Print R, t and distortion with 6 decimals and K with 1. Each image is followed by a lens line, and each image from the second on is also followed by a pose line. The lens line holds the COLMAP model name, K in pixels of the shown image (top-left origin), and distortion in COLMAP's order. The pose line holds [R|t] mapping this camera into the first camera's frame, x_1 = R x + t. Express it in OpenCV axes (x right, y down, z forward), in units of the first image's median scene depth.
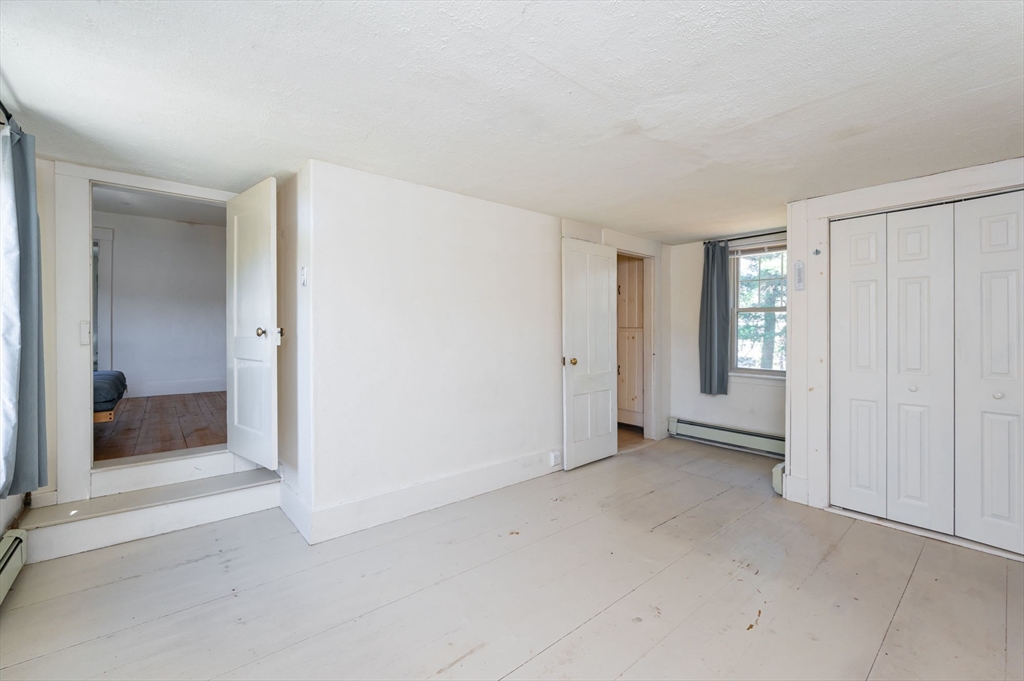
lens RADIAL K [[419.0, 0, 504.7], [0, 419.0, 334.7], [0, 0, 1]] dist [-0.000030, -0.000271]
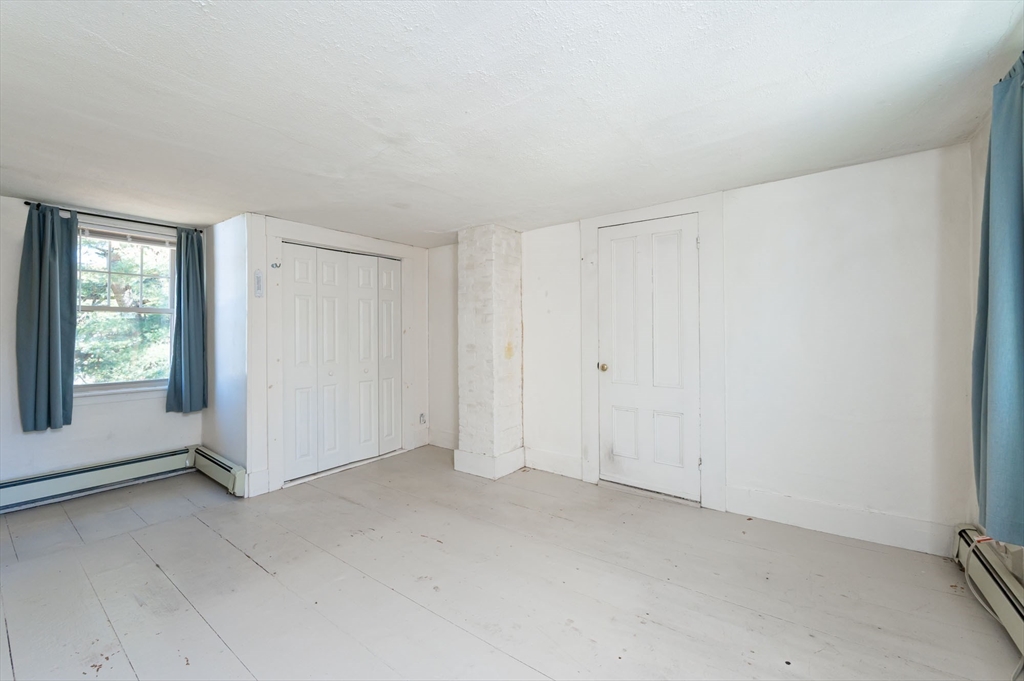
lens RADIAL K [[419.0, 0, 505.3], [0, 419.0, 333.0], [0, 0, 1]] dist [-0.000030, -0.000271]
pose [[-0.211445, -0.002838, 0.977386, -0.386995], [0.015974, 0.999852, 0.006359, -0.008378], [-0.977259, 0.016957, -0.211368, 0.485308]]
